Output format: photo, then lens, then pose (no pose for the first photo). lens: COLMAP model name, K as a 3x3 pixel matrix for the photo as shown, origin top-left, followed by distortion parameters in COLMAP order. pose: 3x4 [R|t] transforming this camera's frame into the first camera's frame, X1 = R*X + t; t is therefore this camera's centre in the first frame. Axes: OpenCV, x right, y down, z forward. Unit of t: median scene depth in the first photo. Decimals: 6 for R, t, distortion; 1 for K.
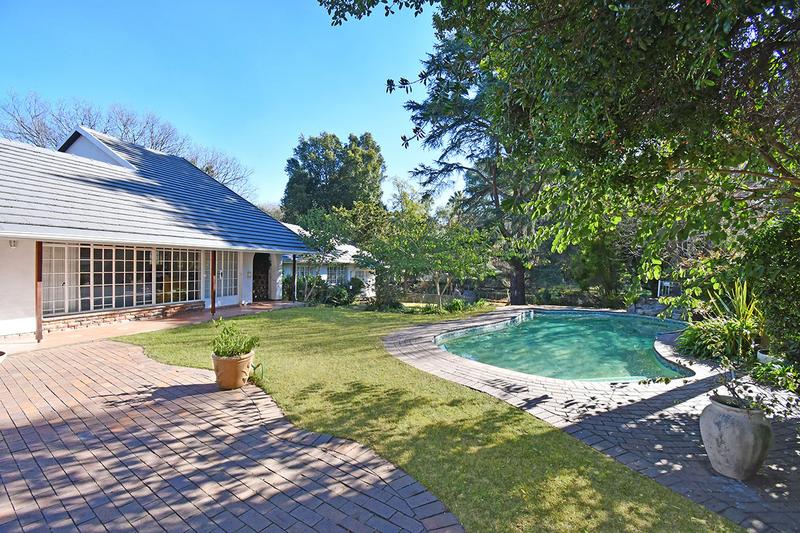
lens RADIAL K [[357.9, 0, 402.7], [0, 357.9, 267.8], [0, 0, 1]] dist [-0.008367, -0.005586]
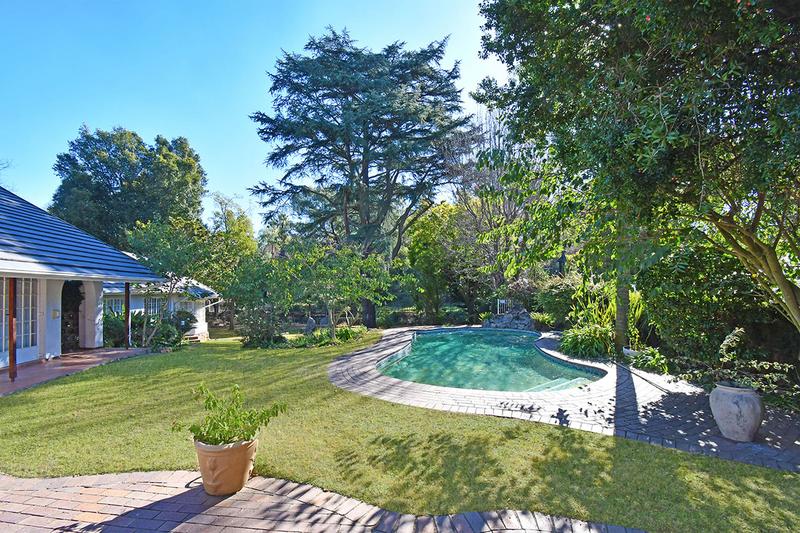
lens RADIAL K [[357.9, 0, 403.3], [0, 357.9, 270.9], [0, 0, 1]] dist [-0.008367, -0.005586]
pose [[0.868719, 0.000570, 0.495305, -0.109905], [0.030614, 0.998026, -0.054843, -0.002732], [-0.494359, 0.062806, 0.866986, 0.055834]]
